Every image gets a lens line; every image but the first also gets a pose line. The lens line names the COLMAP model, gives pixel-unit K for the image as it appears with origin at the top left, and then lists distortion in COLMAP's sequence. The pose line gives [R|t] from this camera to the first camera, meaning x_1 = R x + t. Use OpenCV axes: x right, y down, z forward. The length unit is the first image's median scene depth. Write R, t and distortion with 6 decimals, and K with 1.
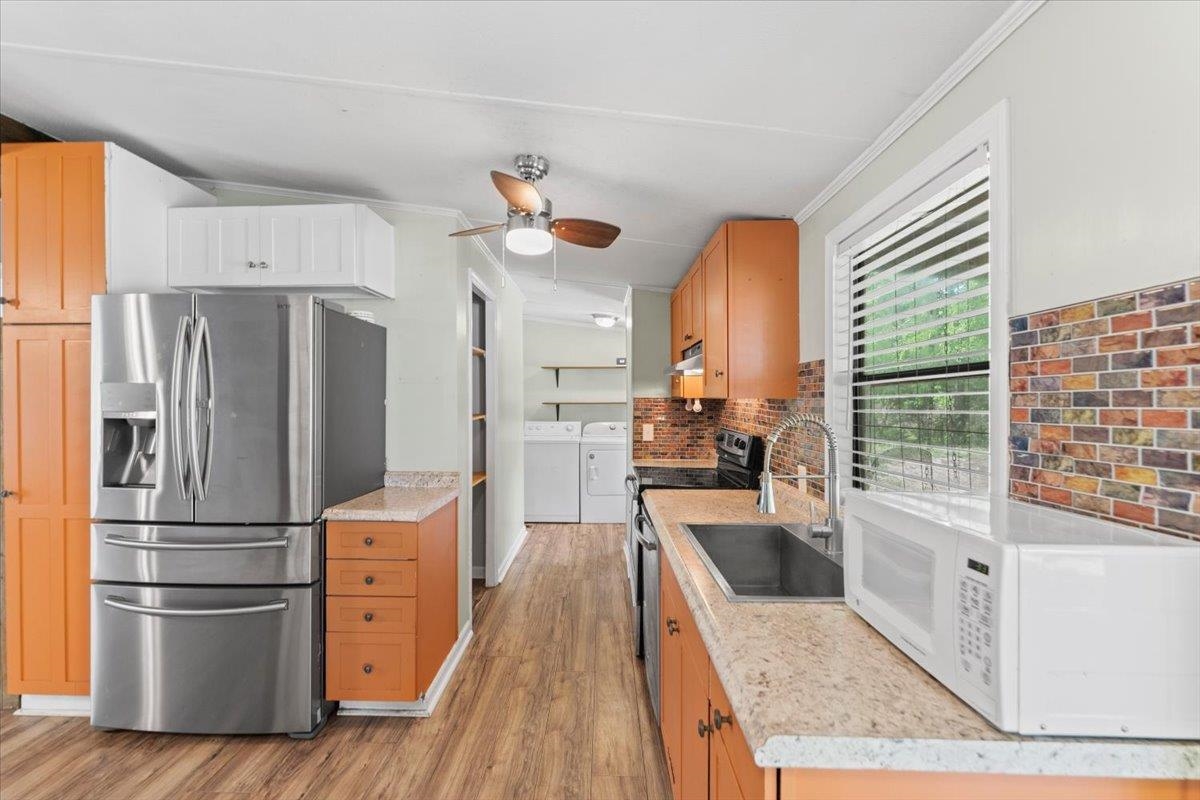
lens RADIAL K [[516.0, 0, 588.1], [0, 516.0, 402.3], [0, 0, 1]] dist [-0.007602, 0.000717]
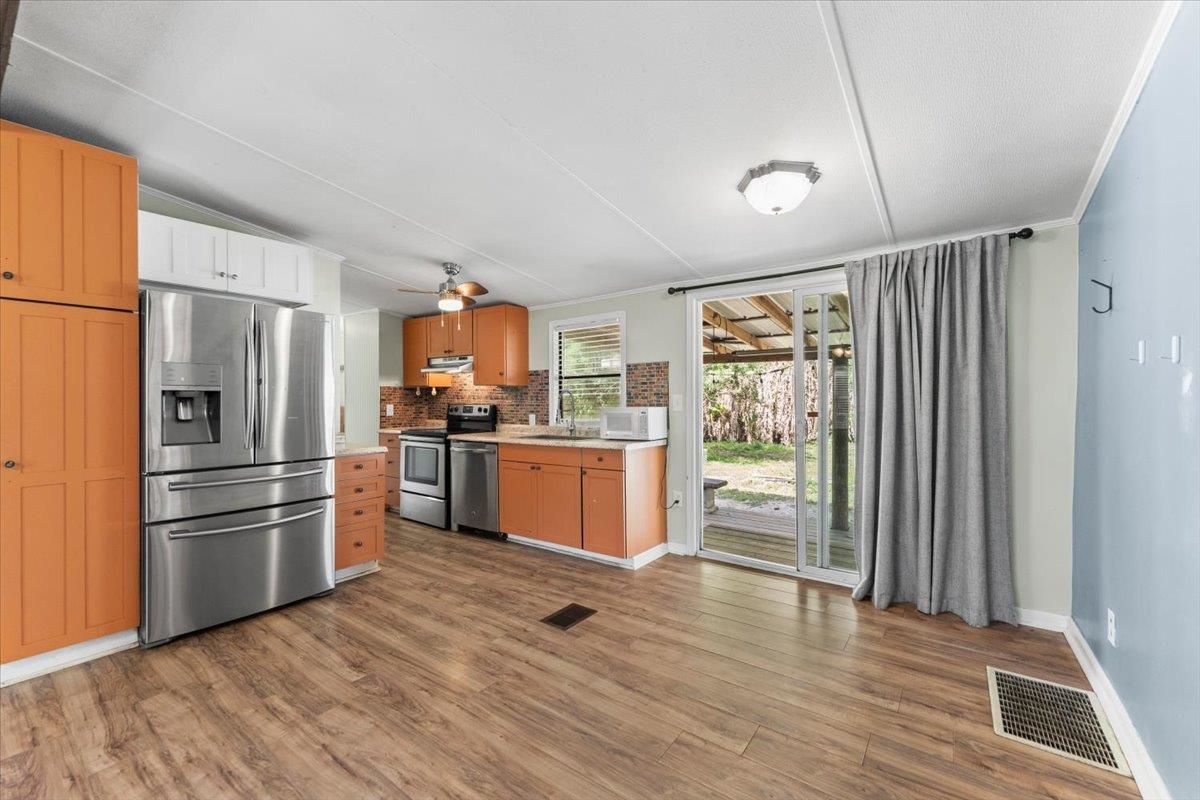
lens RADIAL K [[486.2, 0, 589.2], [0, 486.2, 395.9], [0, 0, 1]] dist [-0.001173, -0.000099]
pose [[0.578684, 0.001683, 0.815550, -1.283608], [0.007514, 0.999944, -0.007396, 0.059878], [-0.815517, 0.010408, 0.578639, -0.514637]]
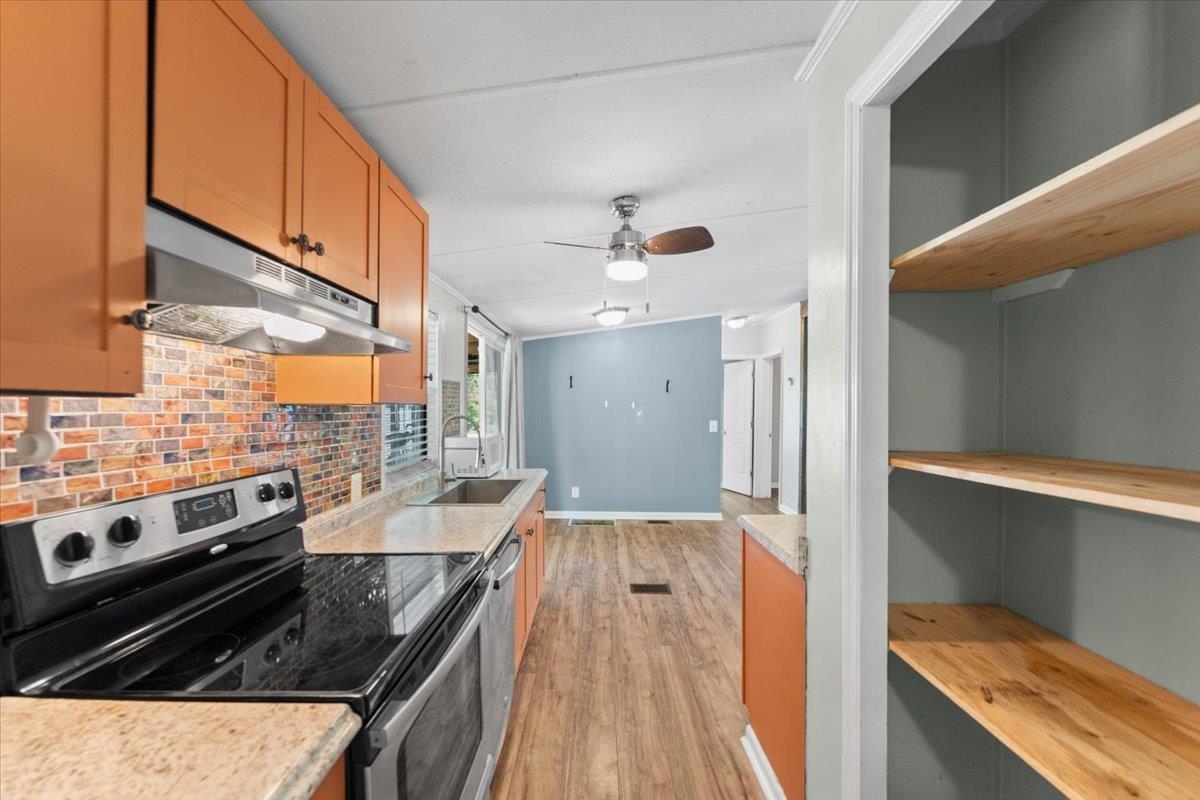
lens RADIAL K [[490.3, 0, 588.4], [0, 490.3, 409.7], [0, 0, 1]] dist [-0.001105, -0.000030]
pose [[-0.999959, -0.001162, -0.008979, -0.018030], [-0.001289, 0.999899, 0.014130, -0.013054], [0.008961, 0.014141, -0.999860, 1.999790]]
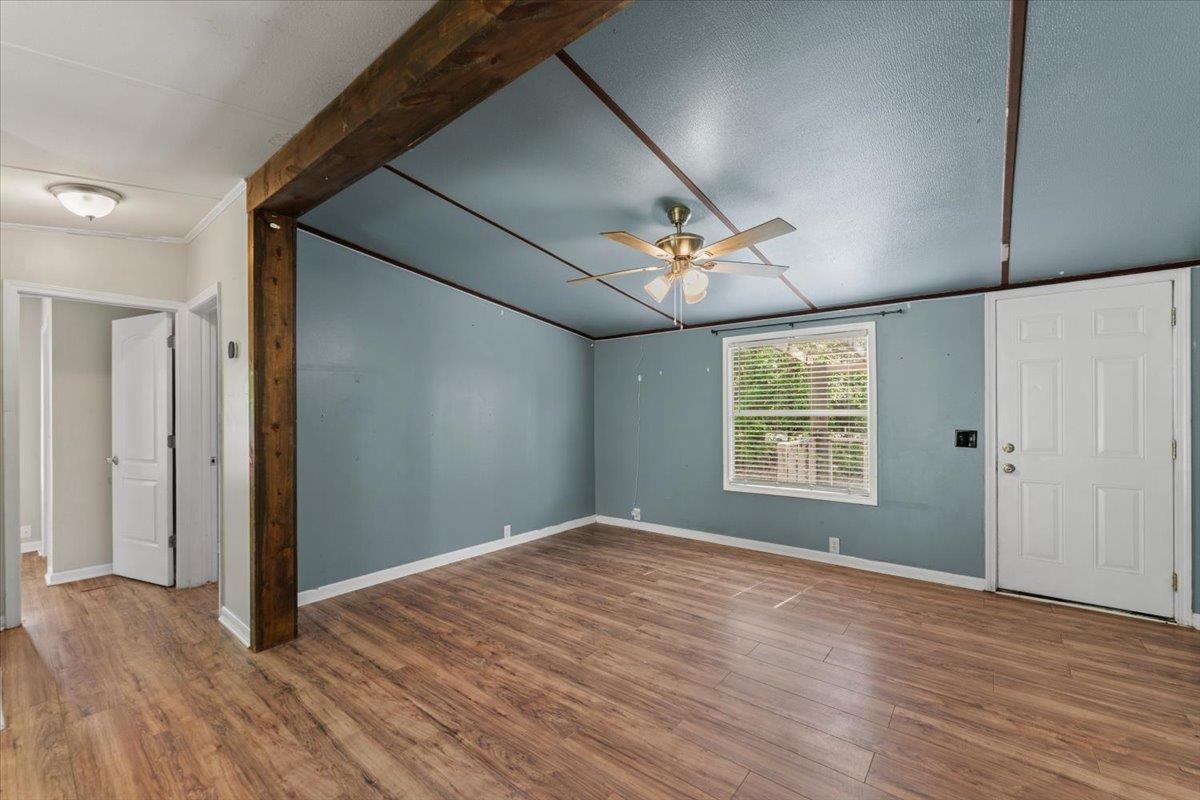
lens RADIAL K [[490.3, 0, 588.4], [0, 490.3, 409.7], [0, 0, 1]] dist [-0.001105, -0.000030]
pose [[-0.614717, 0.006037, -0.788725, -0.770250], [0.002843, 0.999981, 0.005439, 0.023184], [0.788743, 0.001101, -0.614722, 0.744314]]
